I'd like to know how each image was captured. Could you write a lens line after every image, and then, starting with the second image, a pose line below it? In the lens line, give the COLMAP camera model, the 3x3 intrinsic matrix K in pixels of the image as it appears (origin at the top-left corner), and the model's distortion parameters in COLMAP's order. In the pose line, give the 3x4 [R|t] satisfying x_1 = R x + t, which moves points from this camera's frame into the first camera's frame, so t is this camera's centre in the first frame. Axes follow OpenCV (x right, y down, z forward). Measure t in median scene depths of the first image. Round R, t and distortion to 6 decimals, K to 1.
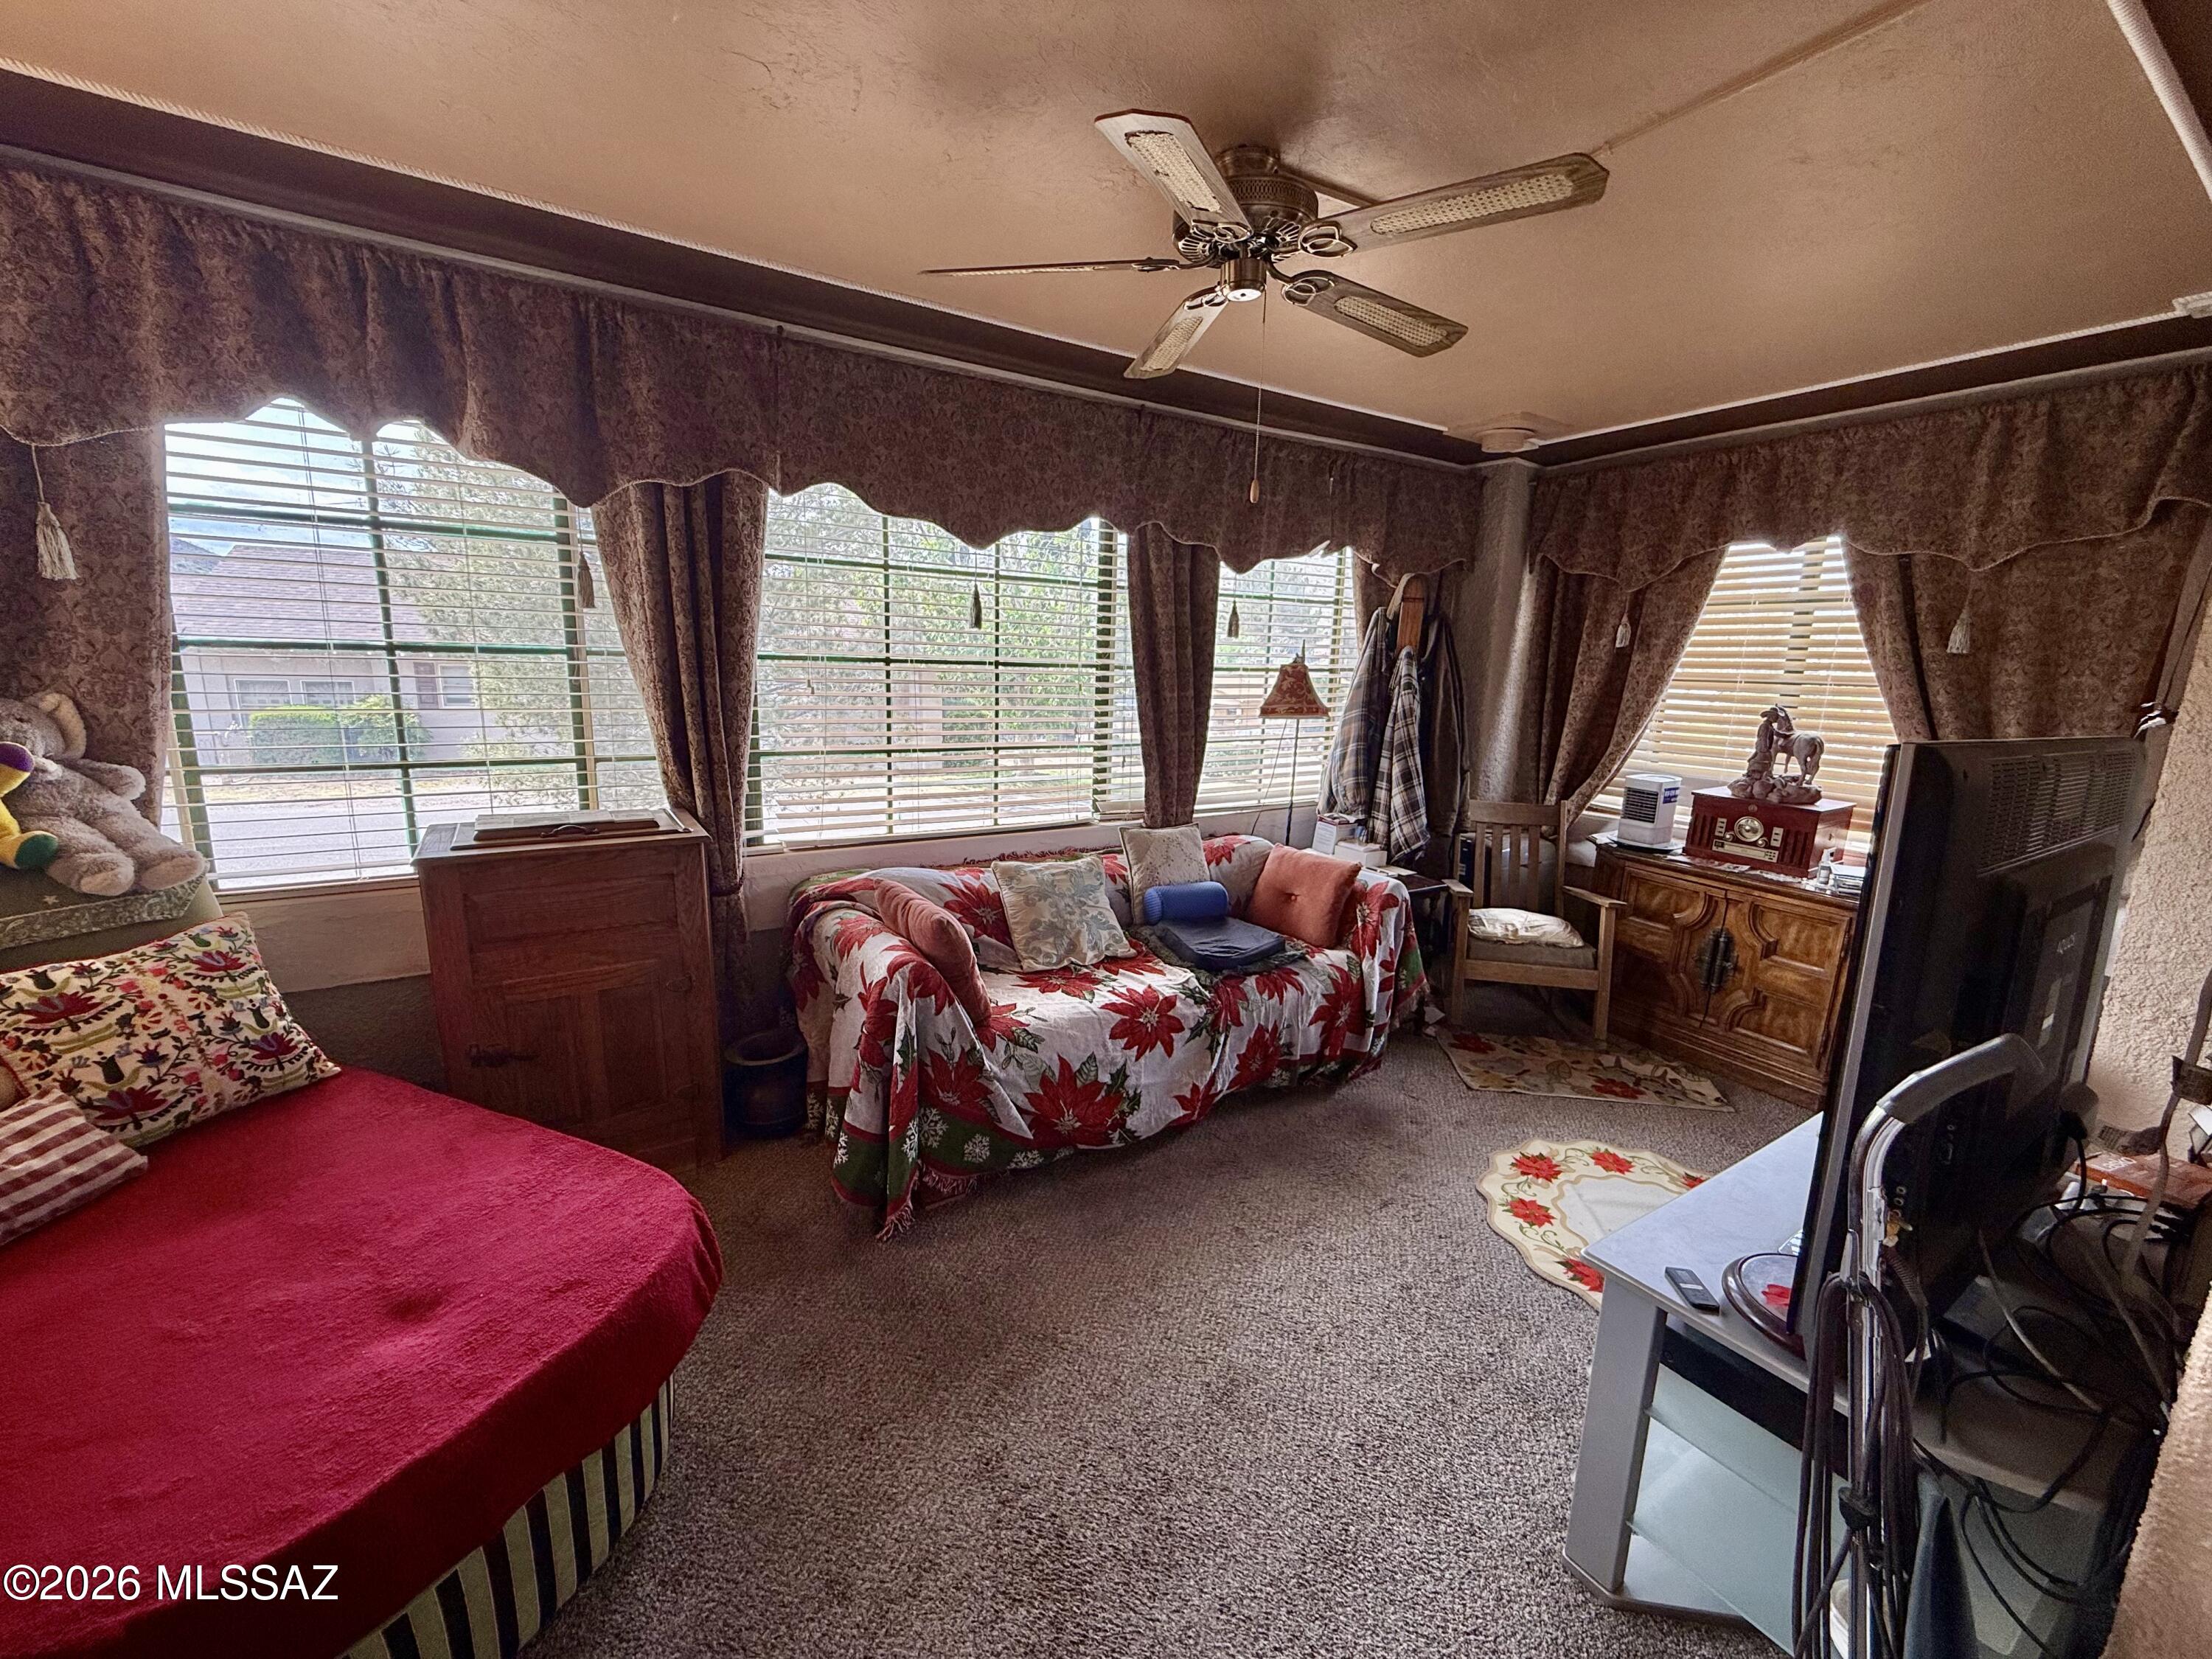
lens RADIAL K [[882.5, 0, 1106.0], [0, 882.5, 829.5], [0, 0, 1]] dist [-0.000347, 0.000014]
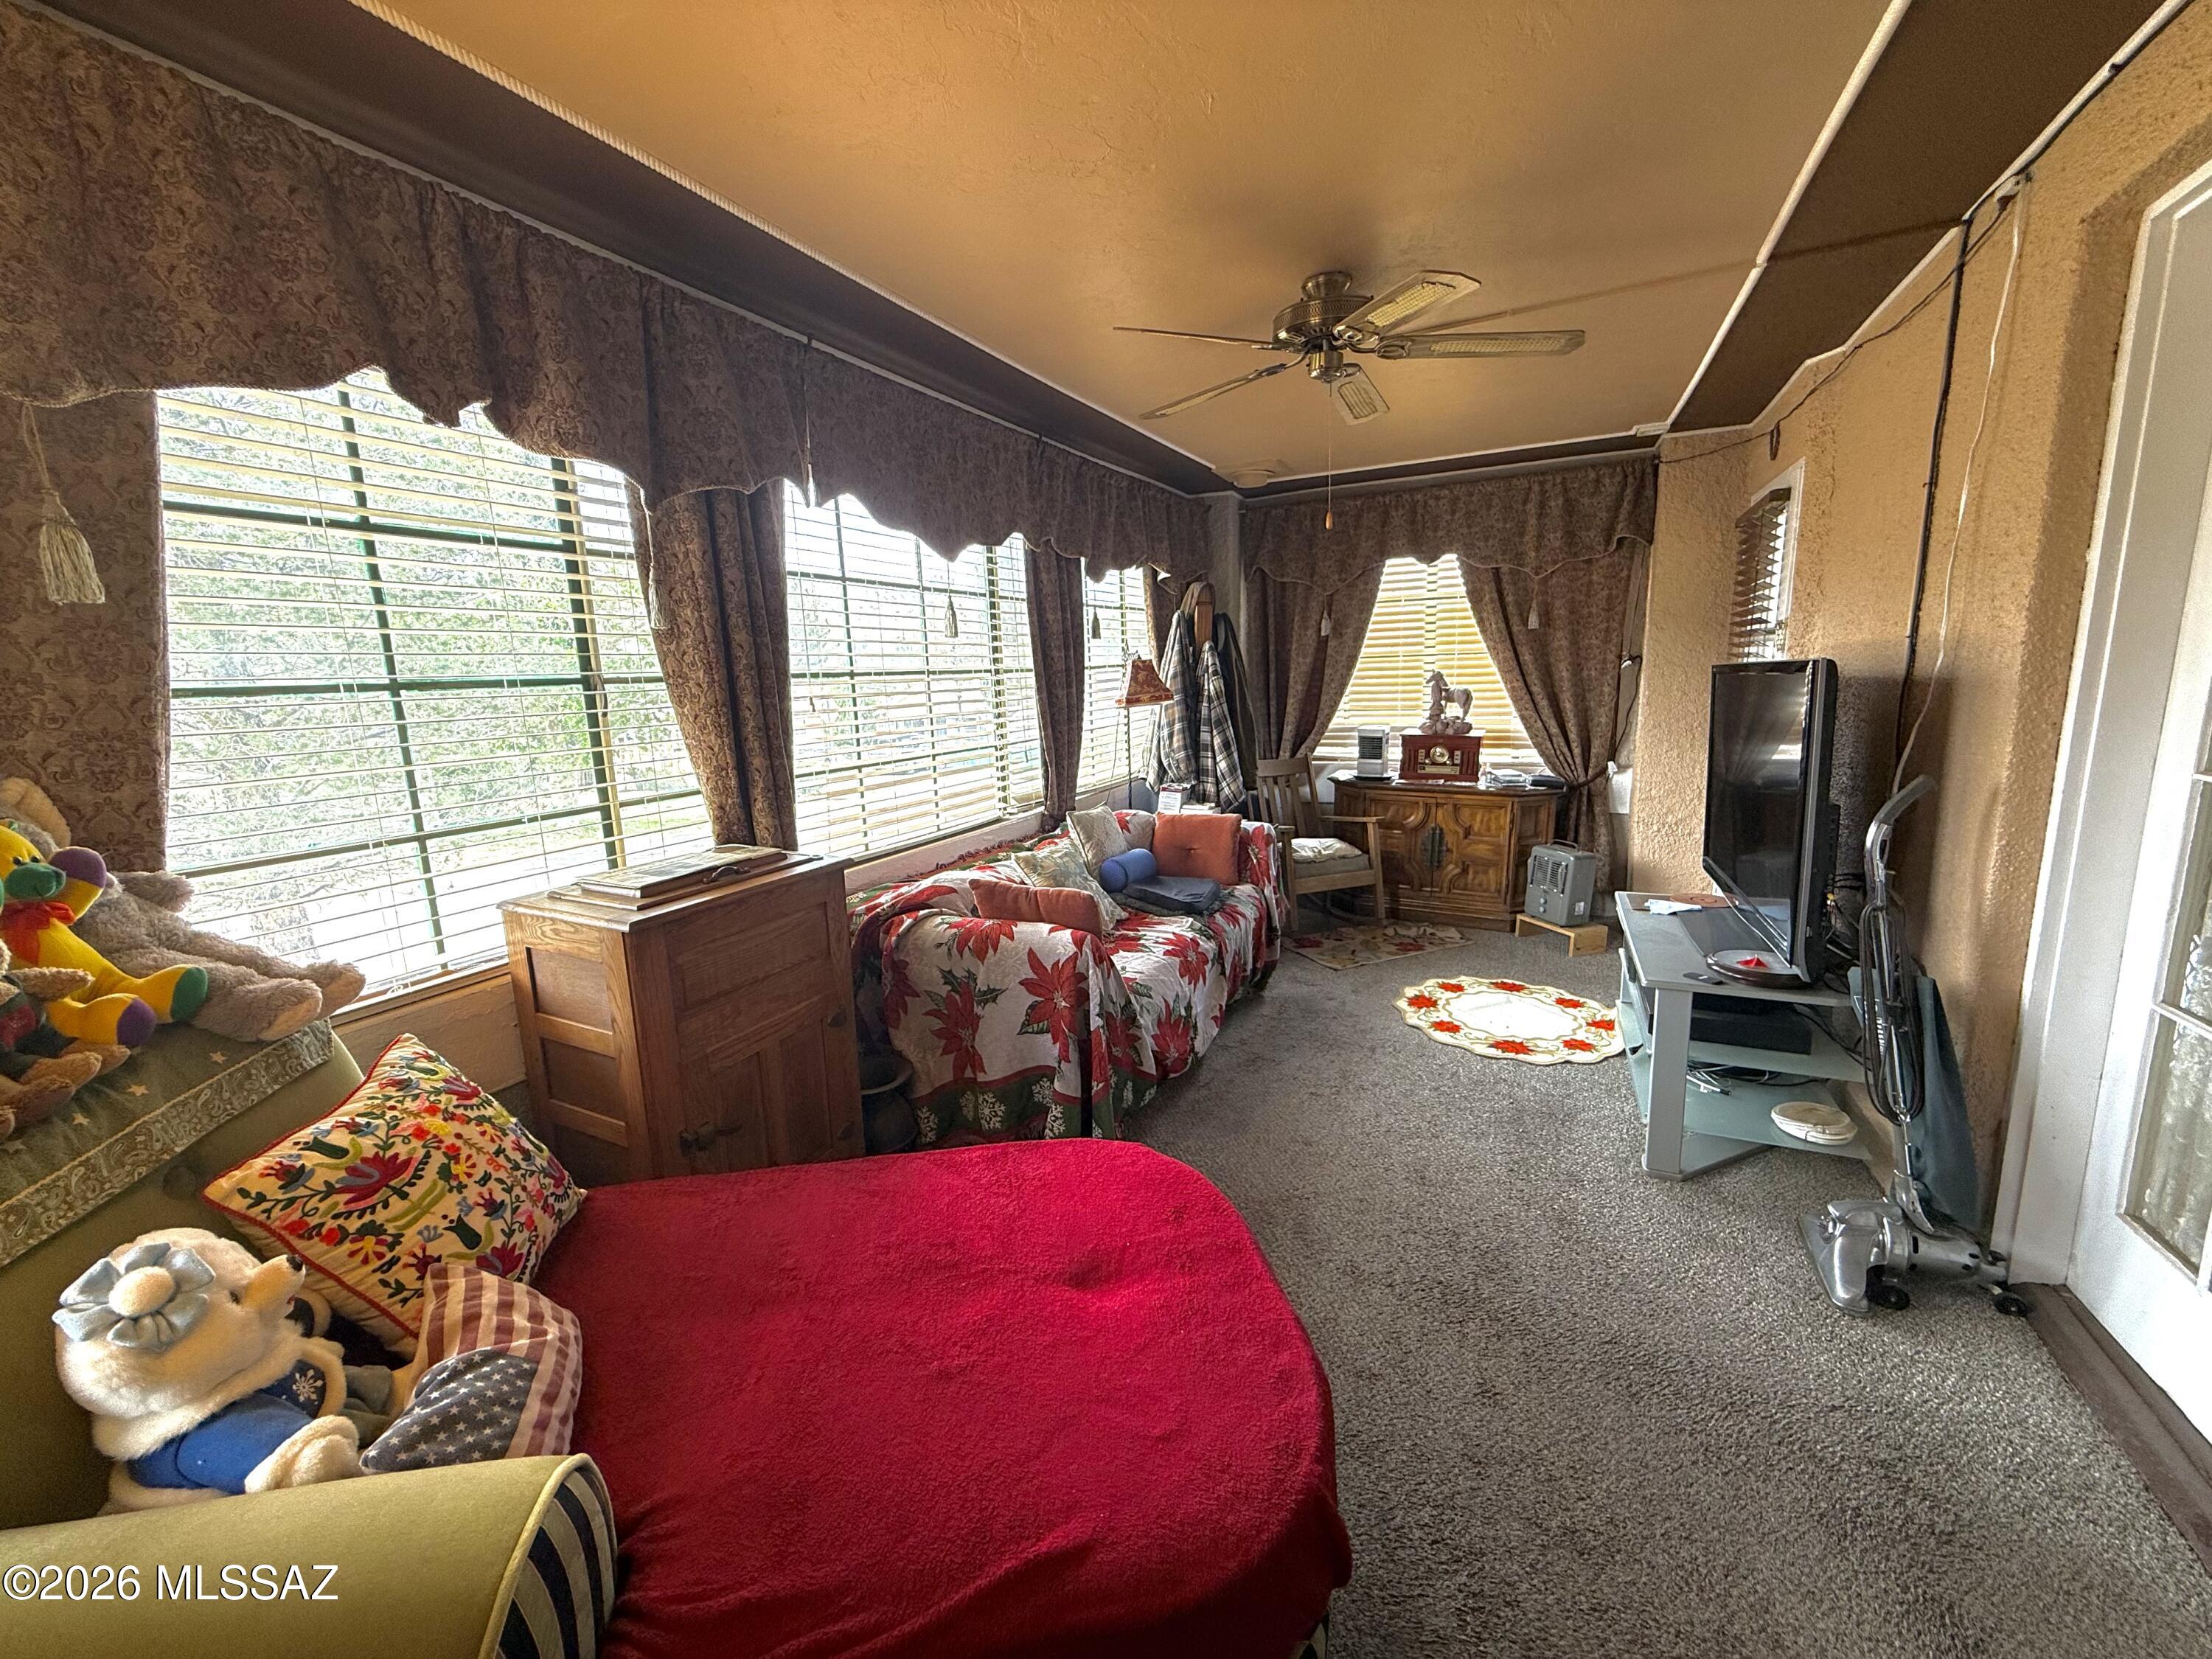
lens RADIAL K [[882.5, 0, 1106.0], [0, 882.5, 829.5], [0, 0, 1]] dist [-0.000347, 0.000014]
pose [[0.853391, -0.147873, 0.499857, -0.572821], [0.153620, 0.987677, 0.029913, -0.007615], [-0.498121, 0.051260, 0.865591, 0.019982]]
